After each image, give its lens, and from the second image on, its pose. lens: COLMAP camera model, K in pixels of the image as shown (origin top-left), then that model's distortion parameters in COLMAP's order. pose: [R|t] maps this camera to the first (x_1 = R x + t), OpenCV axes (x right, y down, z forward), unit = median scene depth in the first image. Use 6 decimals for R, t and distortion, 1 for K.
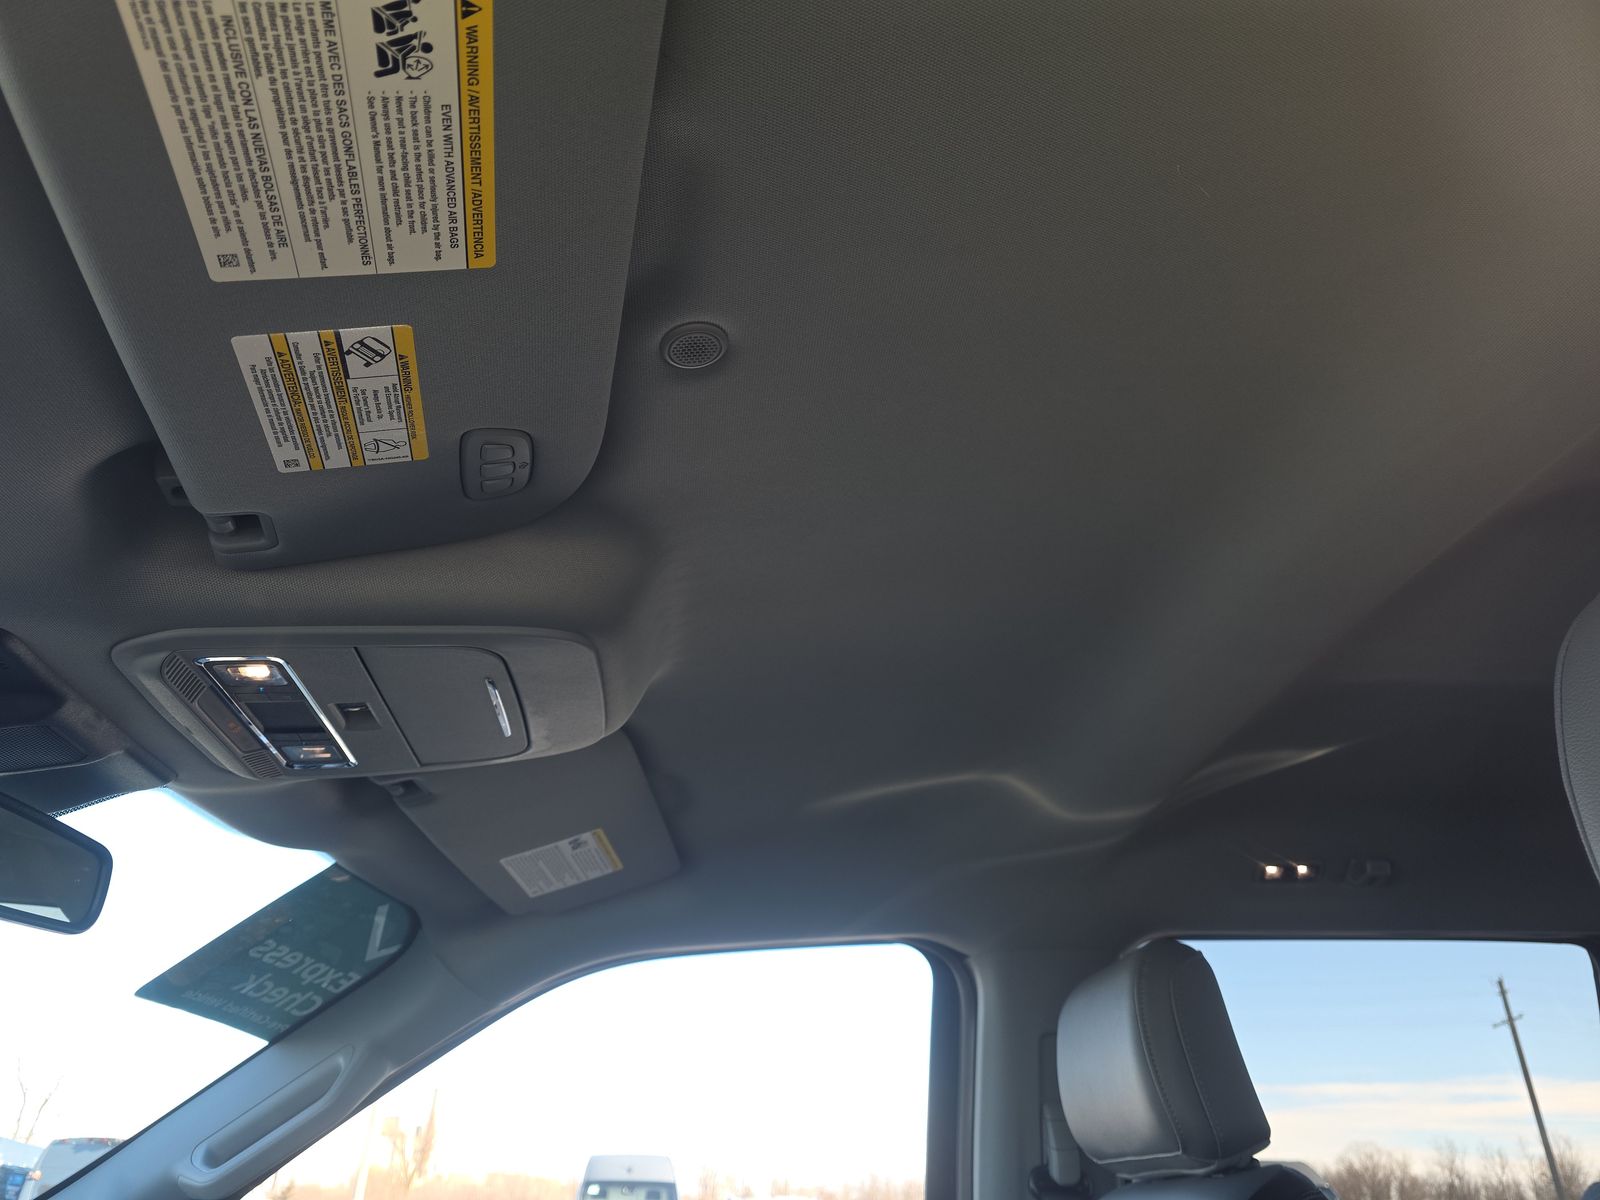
lens RADIAL K [[1082.4, 0, 800.0], [0, 1082.4, 600.0], [0, 0, 1]] dist [0.008016, -0.000469]
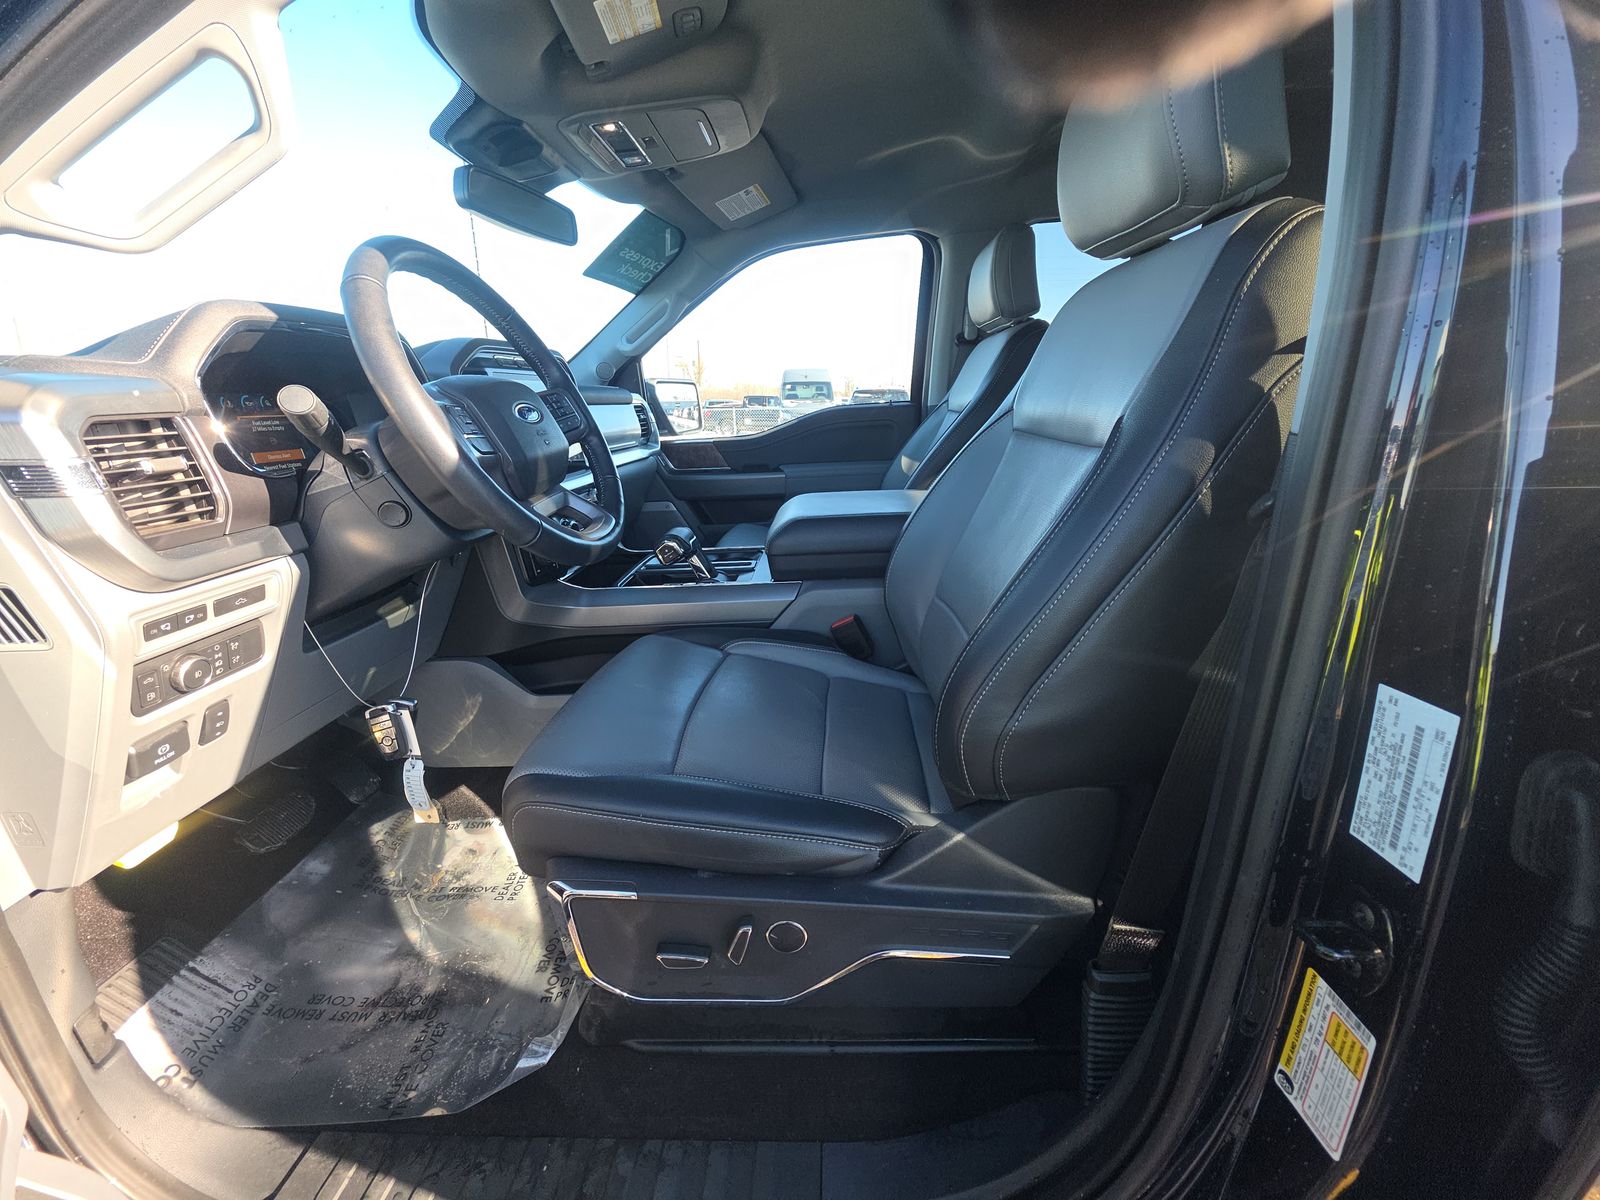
lens RADIAL K [[637.6, 0, 800.0], [0, 637.6, 600.0], [0, 0, 1]] dist [0.000824, -0.000002]
pose [[0.988326, 0.022890, -0.150622, 0.122473], [0.093734, 0.688022, 0.719611, -0.136961], [0.120103, -0.725329, 0.677845, -0.502230]]
